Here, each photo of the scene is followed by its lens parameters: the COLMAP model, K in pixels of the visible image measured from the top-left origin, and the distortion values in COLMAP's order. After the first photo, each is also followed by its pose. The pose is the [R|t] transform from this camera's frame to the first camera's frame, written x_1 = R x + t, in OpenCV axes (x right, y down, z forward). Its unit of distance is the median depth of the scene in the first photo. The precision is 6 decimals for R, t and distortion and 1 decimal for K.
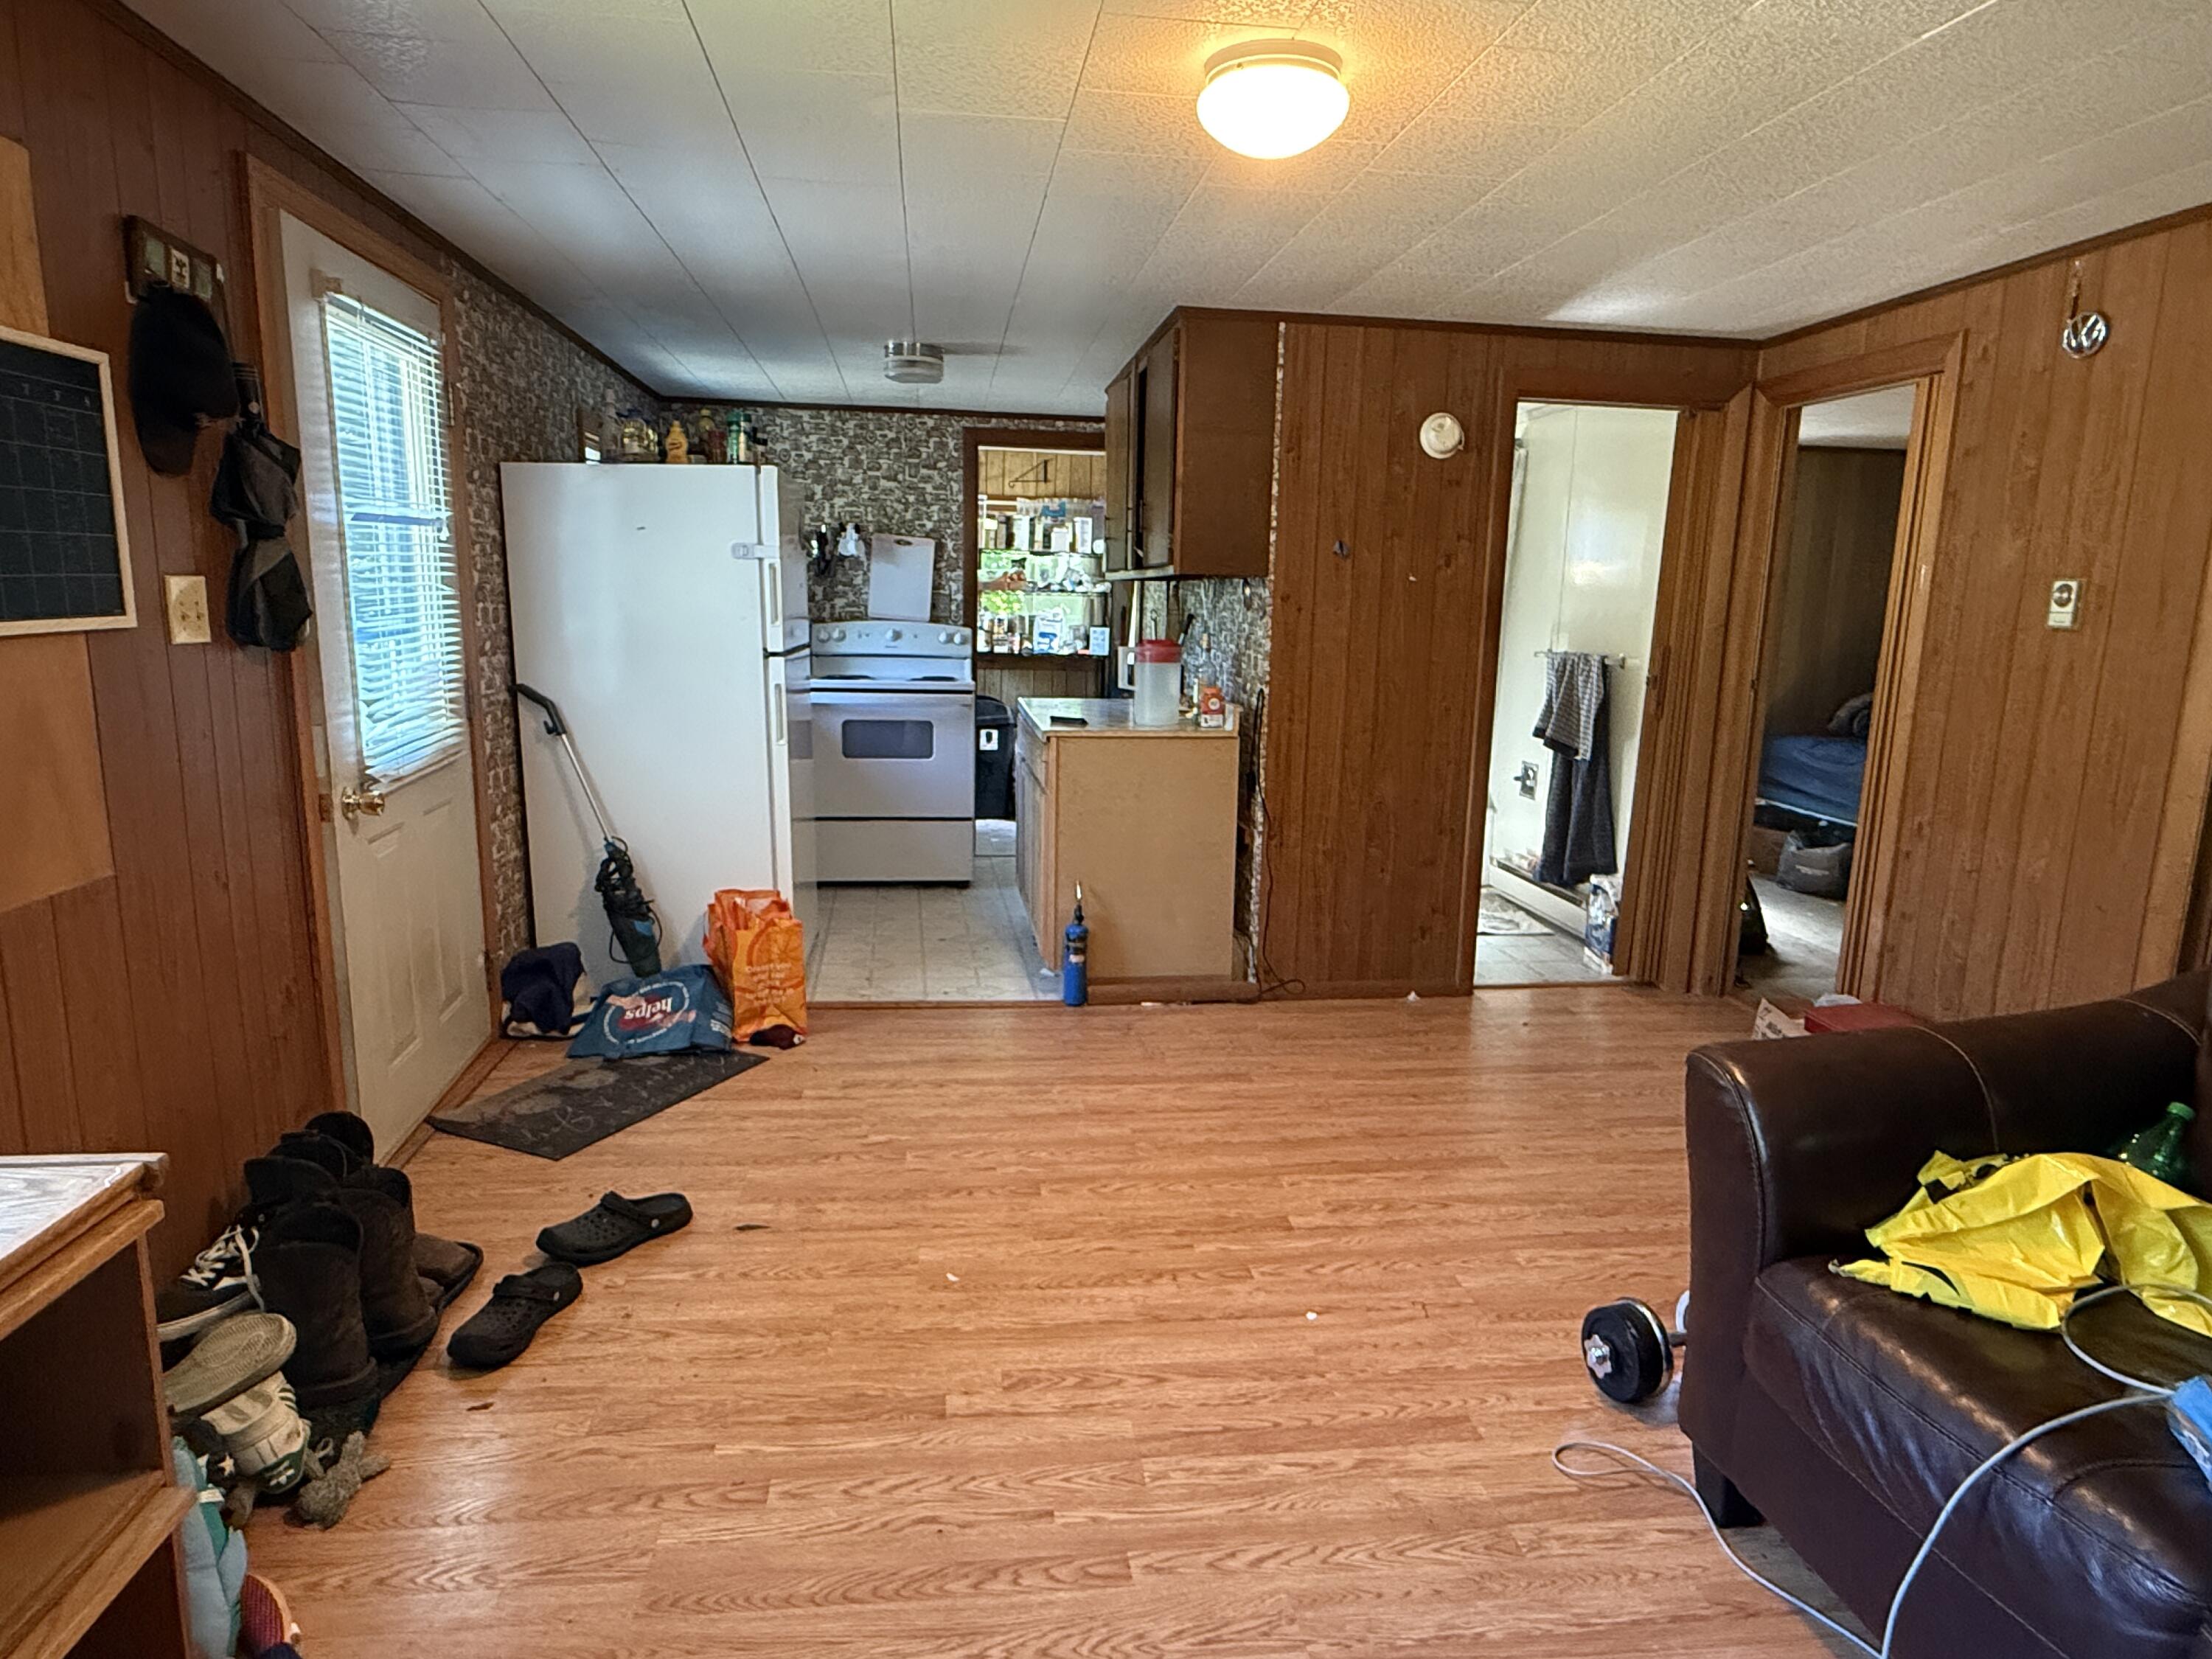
lens RADIAL K [[1309.8, 0, 1106.7], [0, 1309.8, 834.5], [0, 0, 1]] dist [-0.002846, 0.005555]
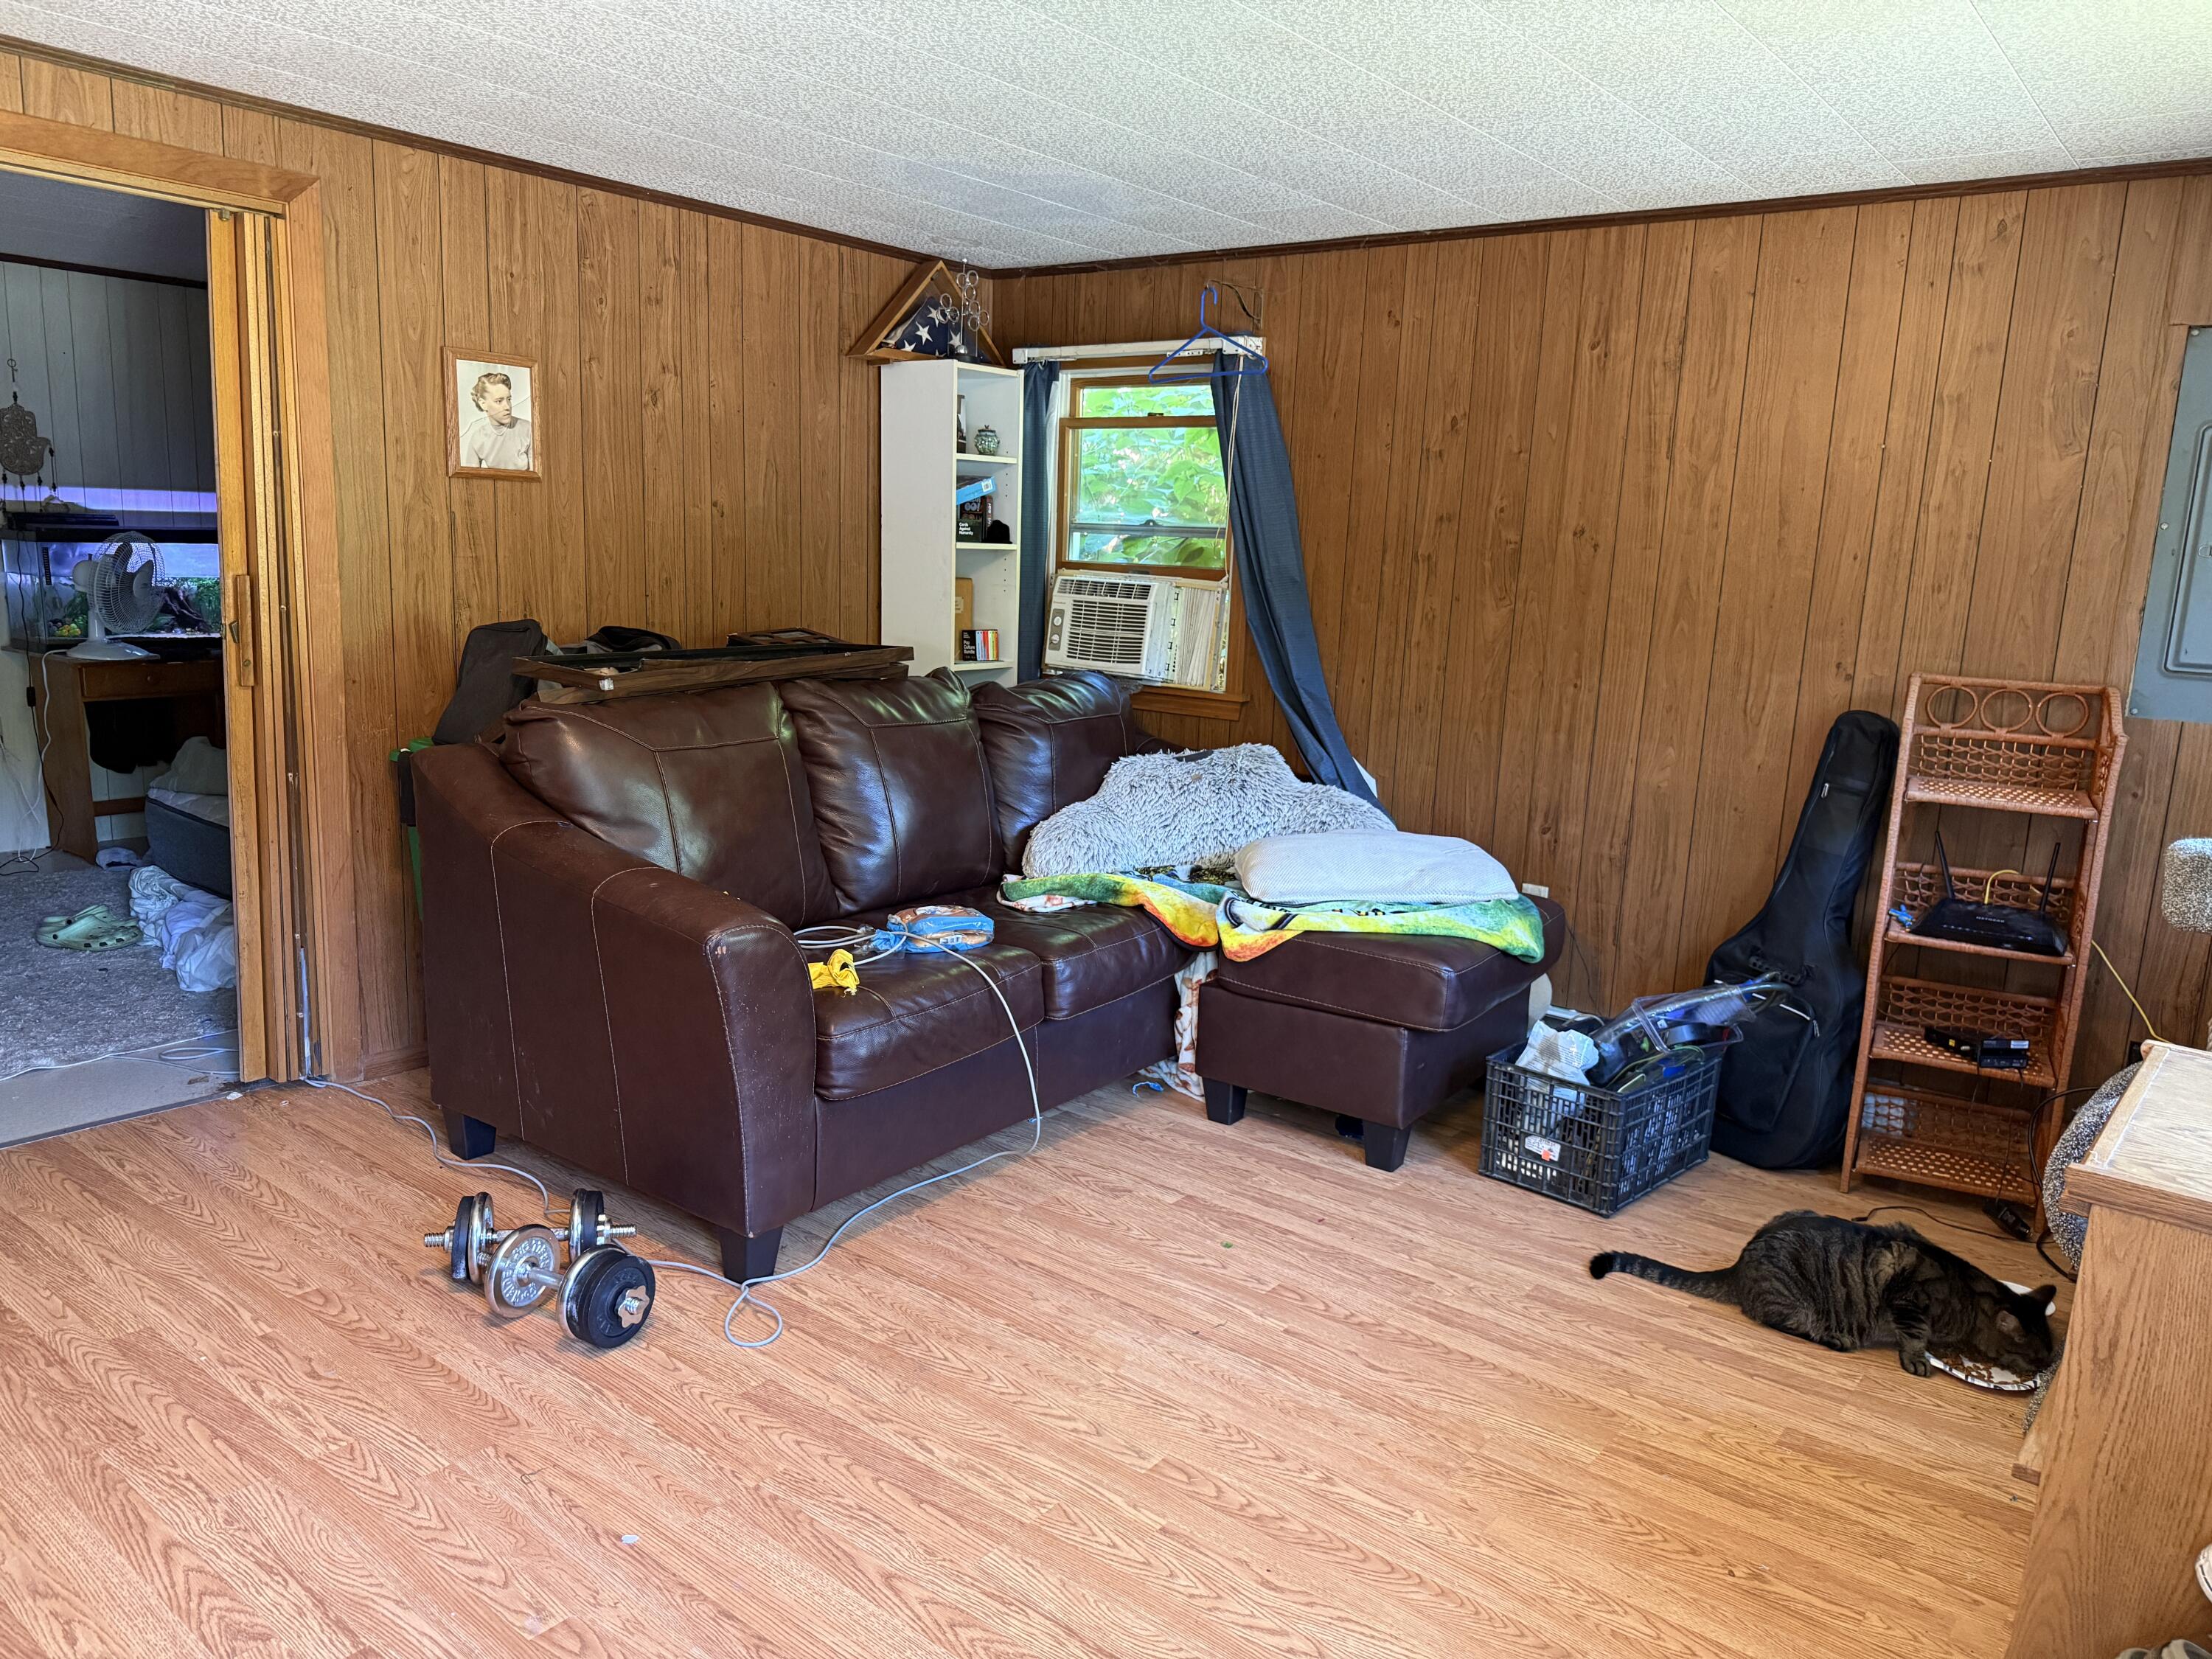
lens RADIAL K [[1547.4, 0, 1097.3], [0, 1547.4, 829.7], [0, 0, 1]] dist [0.066877, -0.075026]
pose [[-0.694848, -0.187749, 0.694216, -0.216356], [0.072213, 0.942226, 0.327101, -0.104822], [-0.715522, 0.277417, -0.641146, 0.496282]]
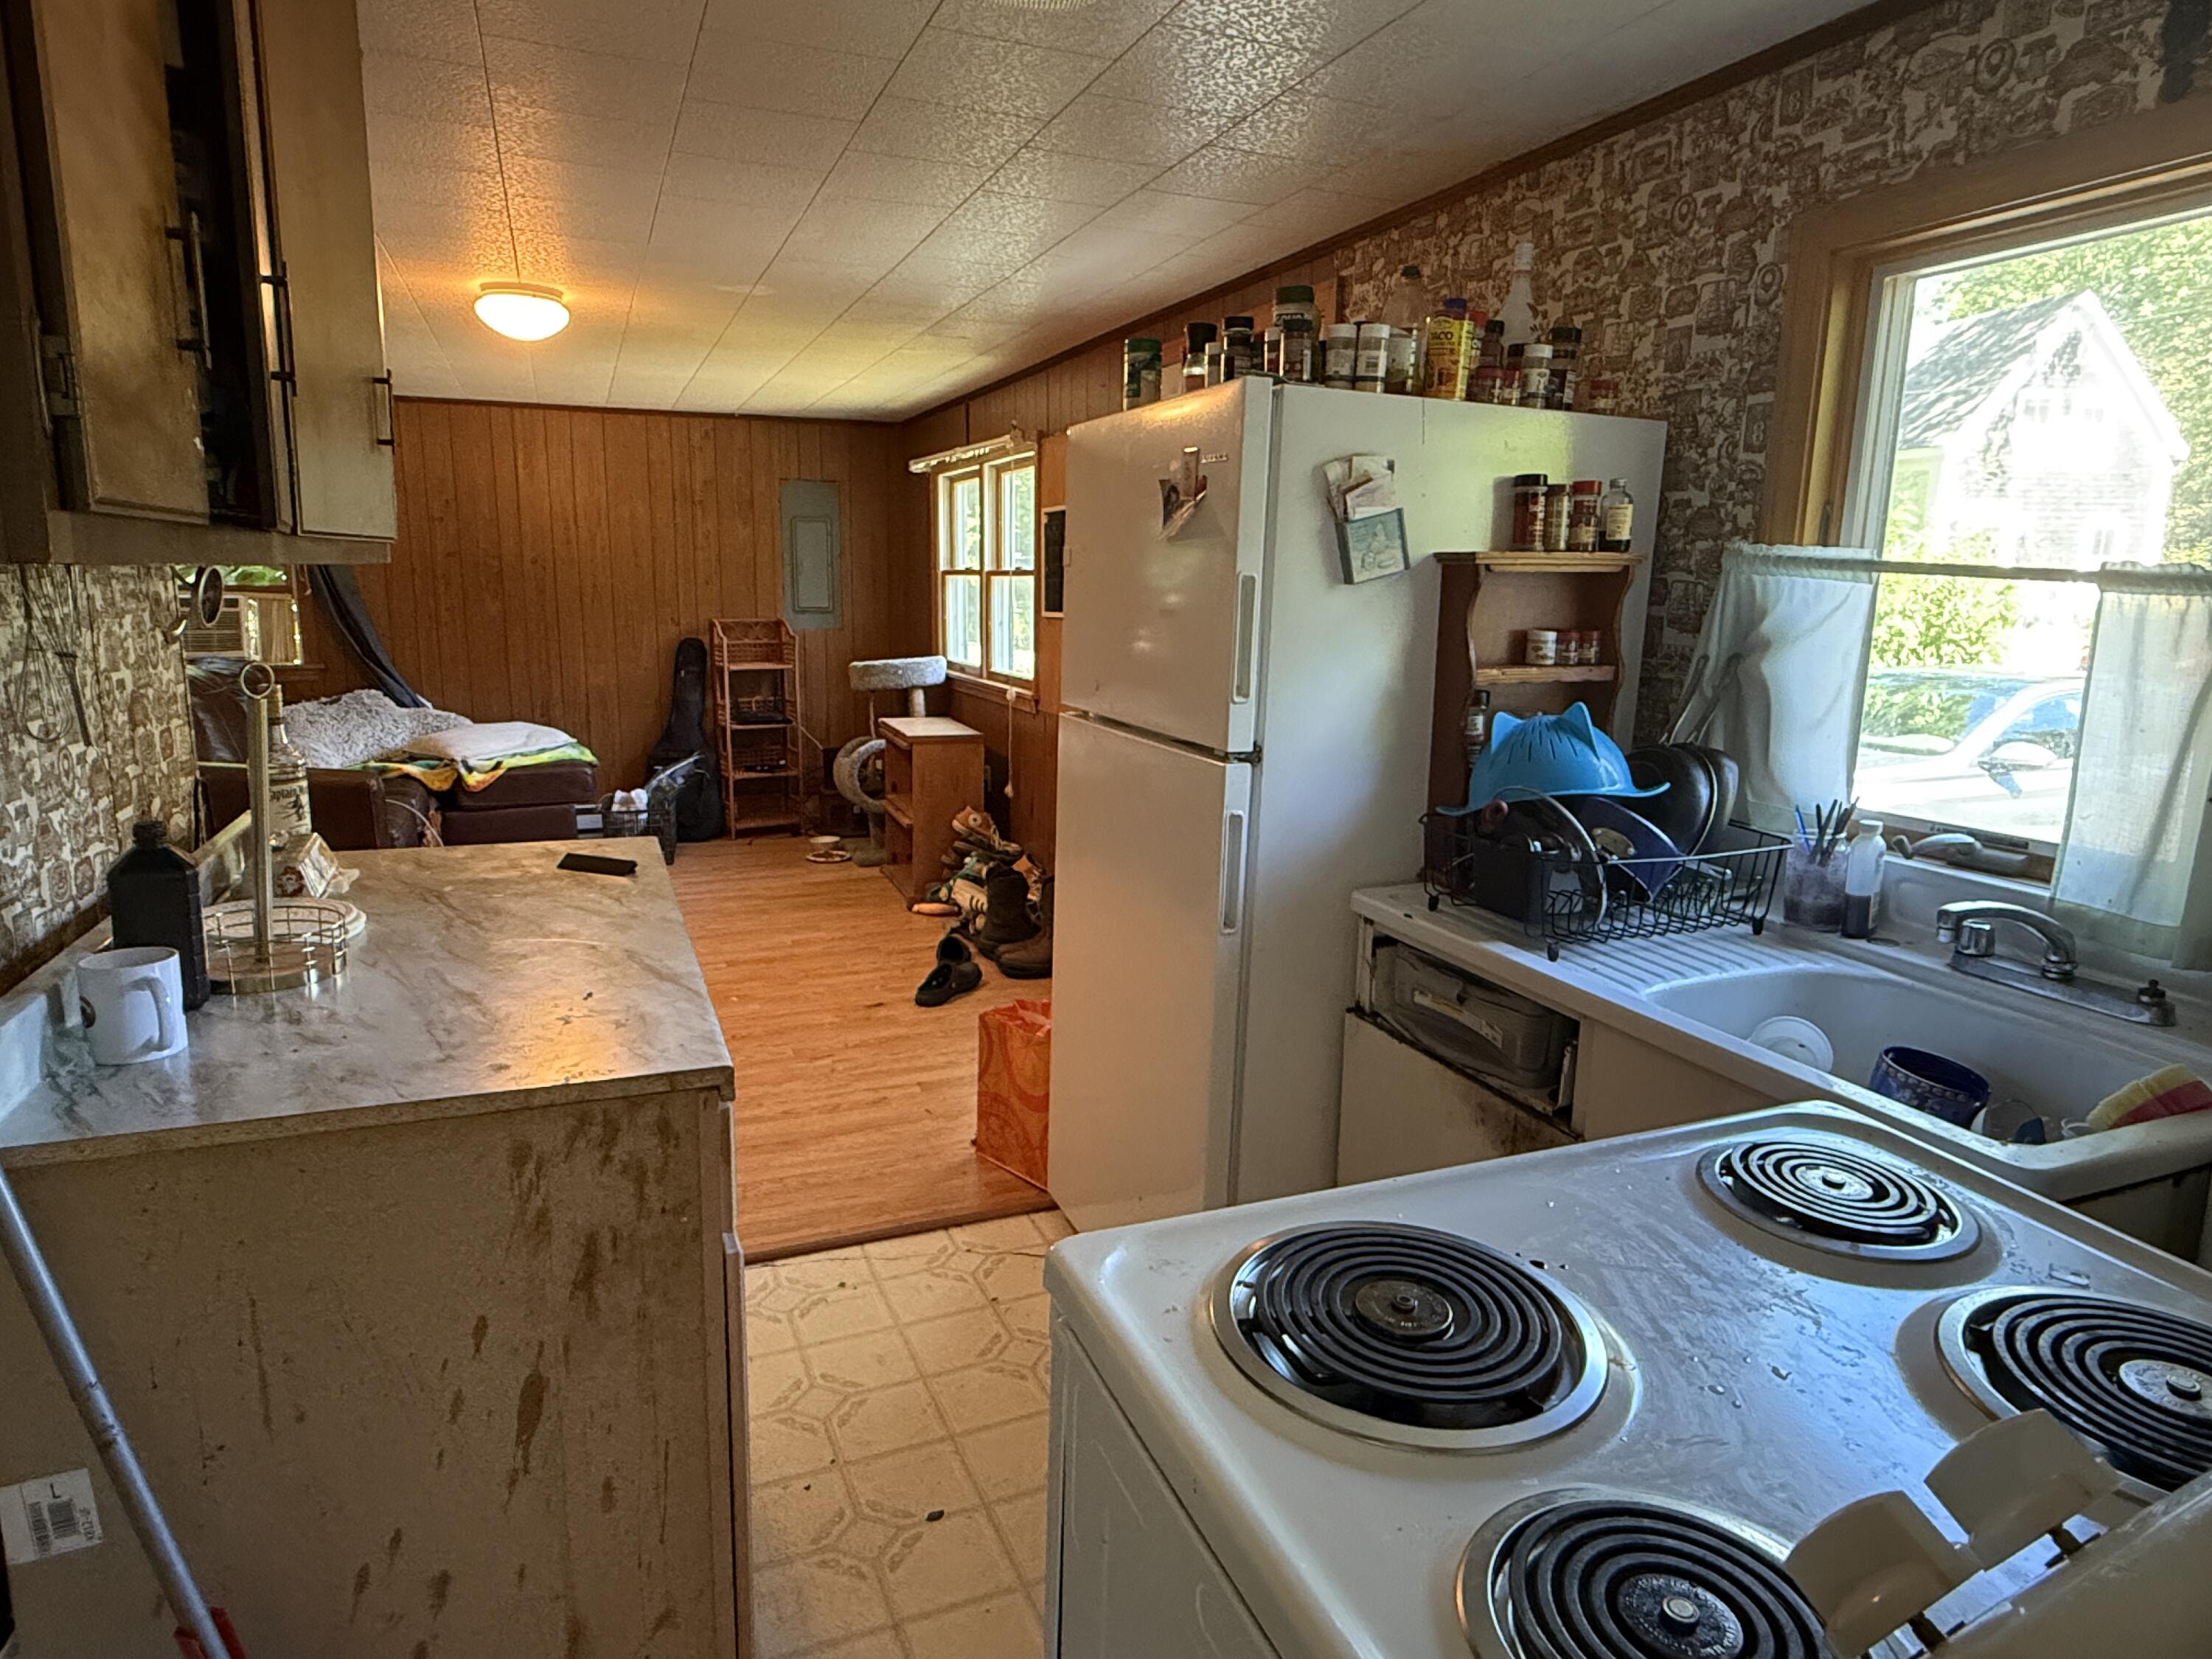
lens RADIAL K [[1309.8, 0, 1107.5], [0, 1309.8, 827.7], [0, 0, 1]] dist [-0.002846, 0.005555]
pose [[-0.966807, 0.009026, -0.255348, -0.062664], [-0.083935, 0.932693, 0.350768, -0.202984], [0.241328, 0.360557, -0.900977, 1.043308]]
